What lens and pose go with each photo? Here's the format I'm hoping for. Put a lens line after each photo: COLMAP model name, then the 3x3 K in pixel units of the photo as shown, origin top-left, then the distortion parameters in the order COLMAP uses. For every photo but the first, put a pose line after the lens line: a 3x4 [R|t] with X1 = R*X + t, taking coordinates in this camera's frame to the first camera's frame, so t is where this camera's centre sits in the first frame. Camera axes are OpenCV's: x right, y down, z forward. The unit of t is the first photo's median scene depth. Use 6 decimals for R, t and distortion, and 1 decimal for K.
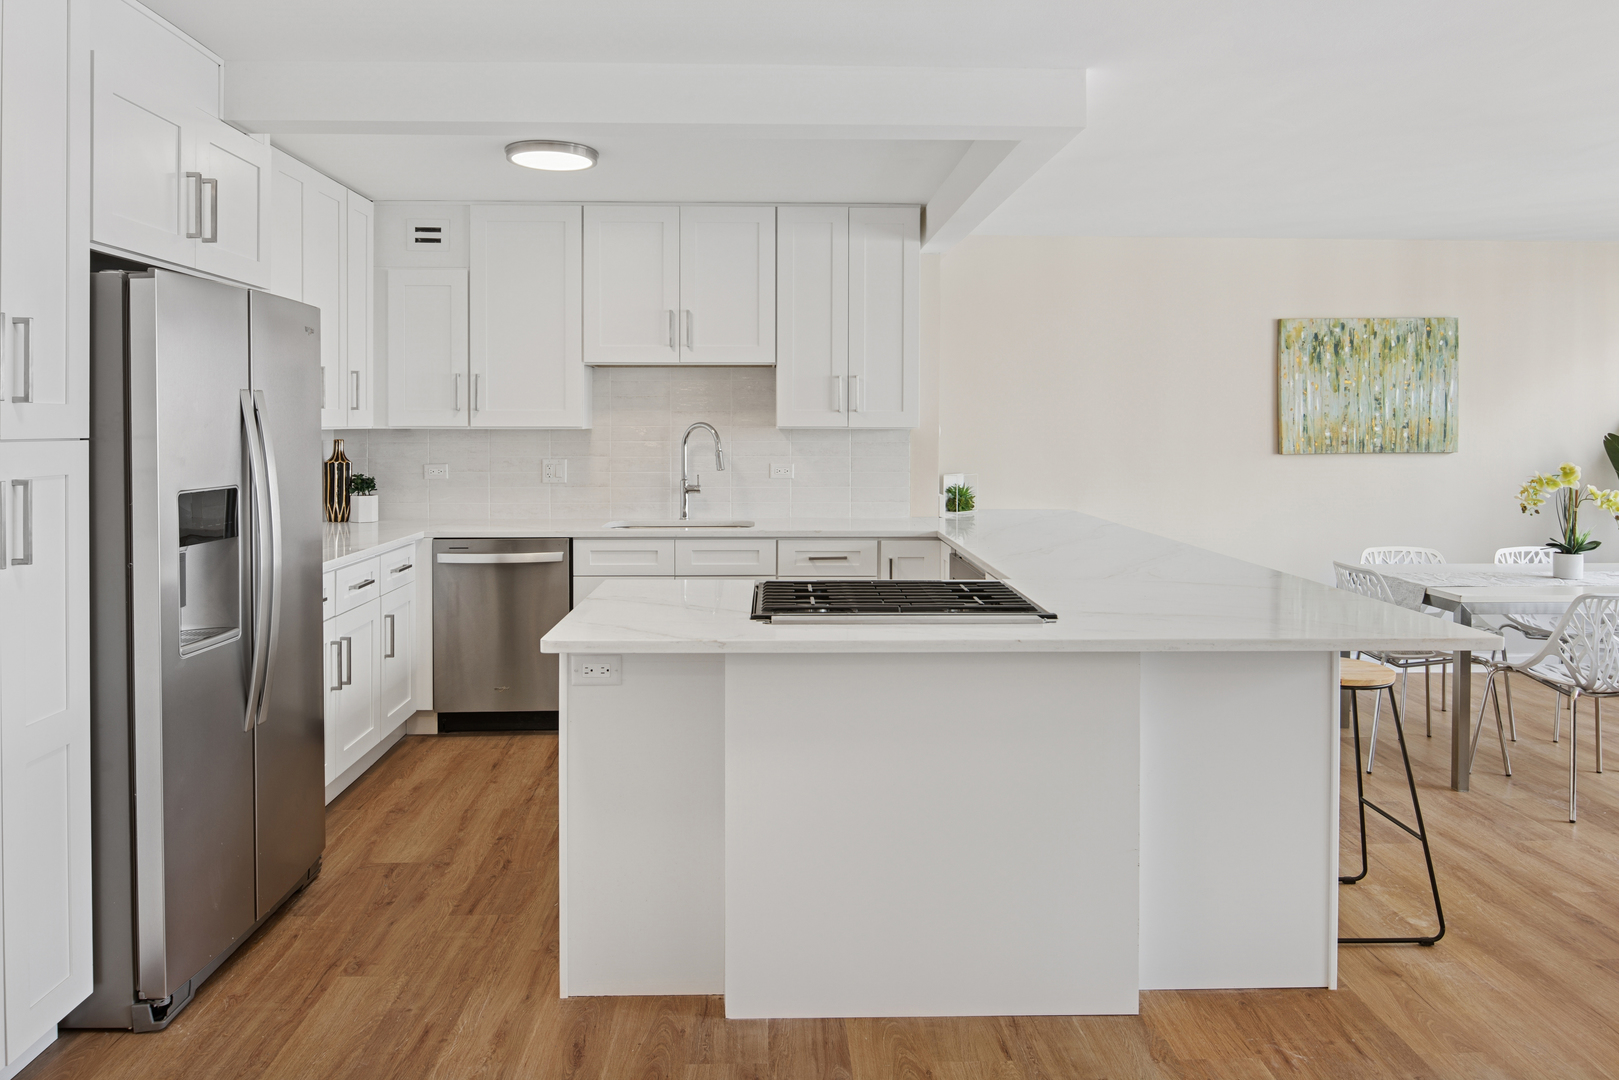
lens RADIAL K [[1112.4, 0, 803.0], [0, 1112.4, 433.3], [0, 0, 1]] dist [-0.002297, -0.004494]
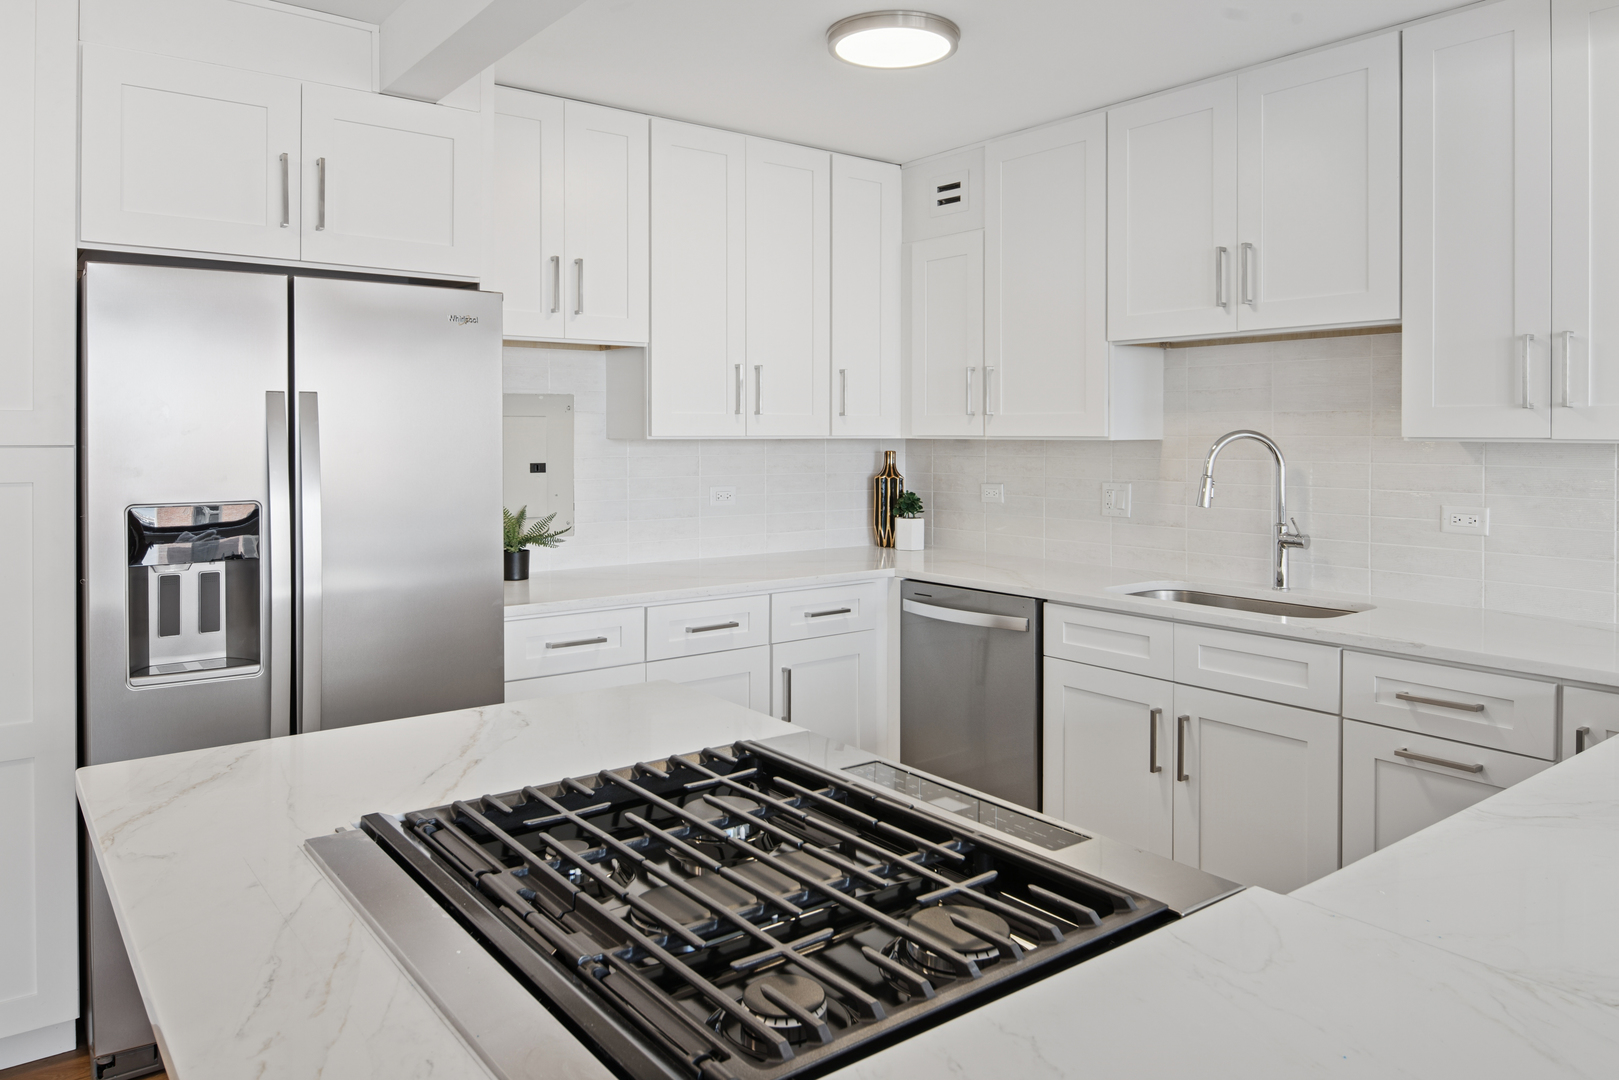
lens RADIAL K [[1112.4, 0, 803.0], [0, 1112.4, 433.3], [0, 0, 1]] dist [-0.002297, -0.004494]
pose [[0.585574, 0.000649, -0.810619, 0.242950], [-0.012165, 0.999894, -0.007987, -0.000130], [0.810528, 0.014538, 0.585520, 0.450207]]
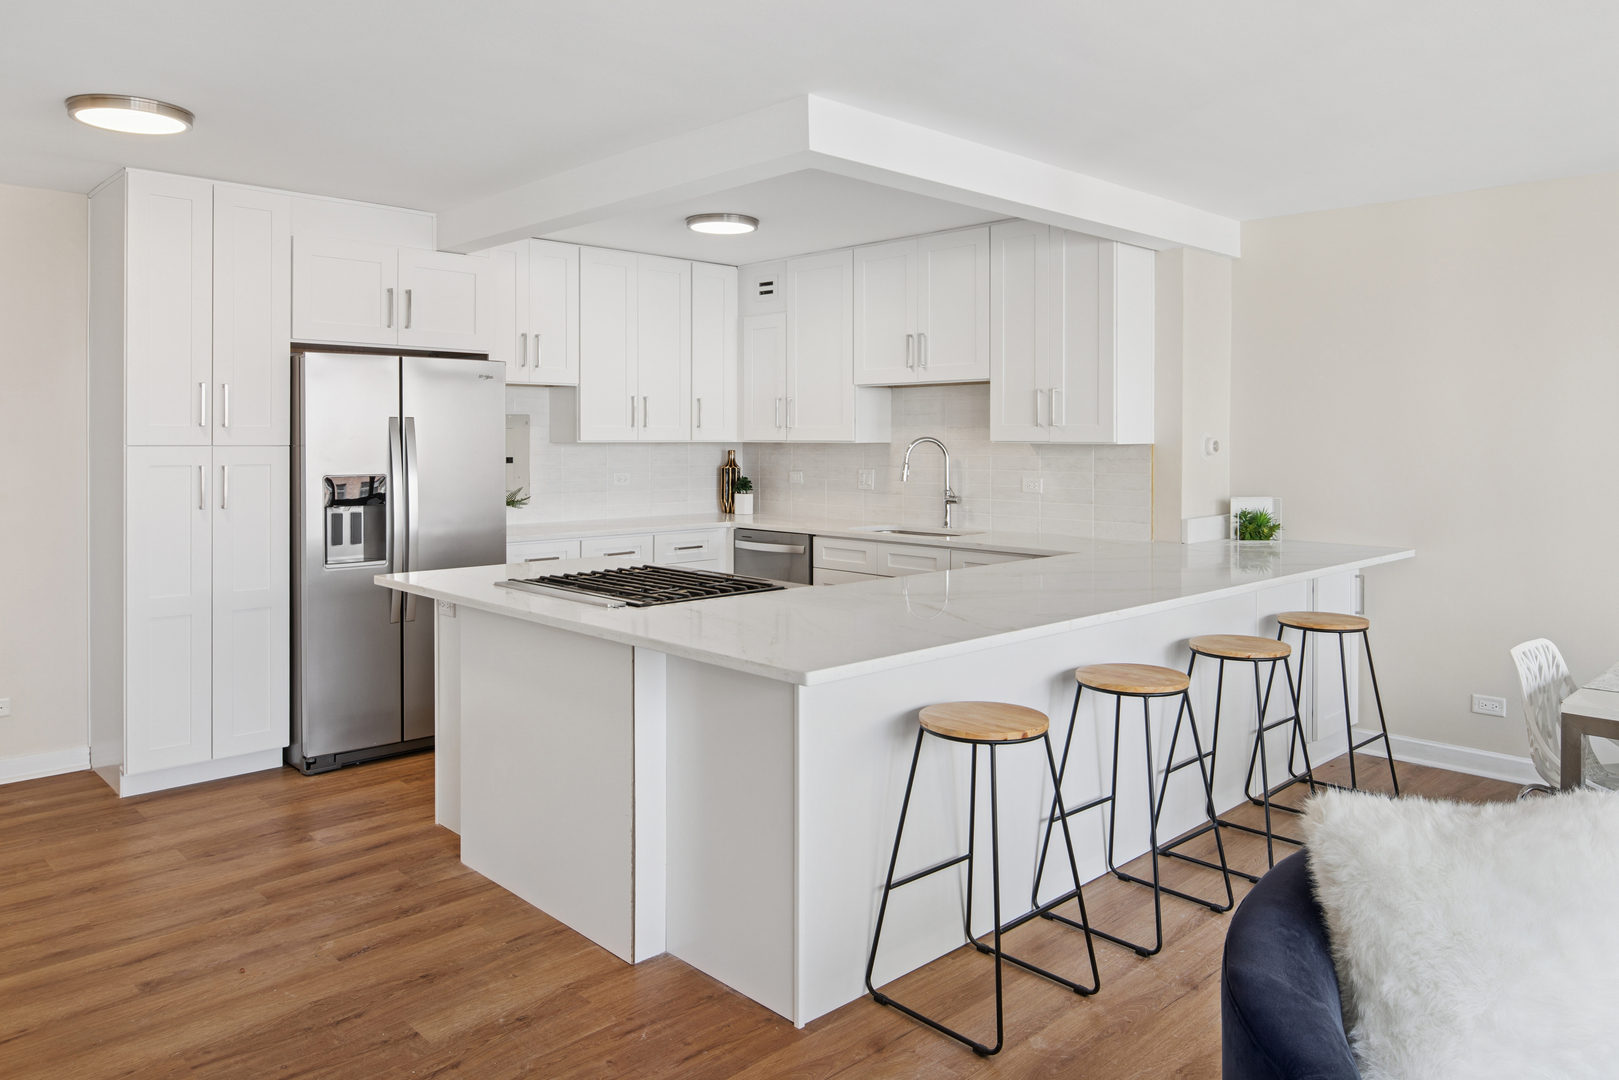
lens RADIAL K [[1112.4, 0, 803.0], [0, 1112.4, 433.3], [0, 0, 1]] dist [-0.002297, -0.004494]
pose [[0.672332, -0.002651, -0.740245, 0.618312], [-0.011291, 0.999841, -0.013836, 0.003018], [0.740164, 0.017661, 0.672194, 0.185071]]
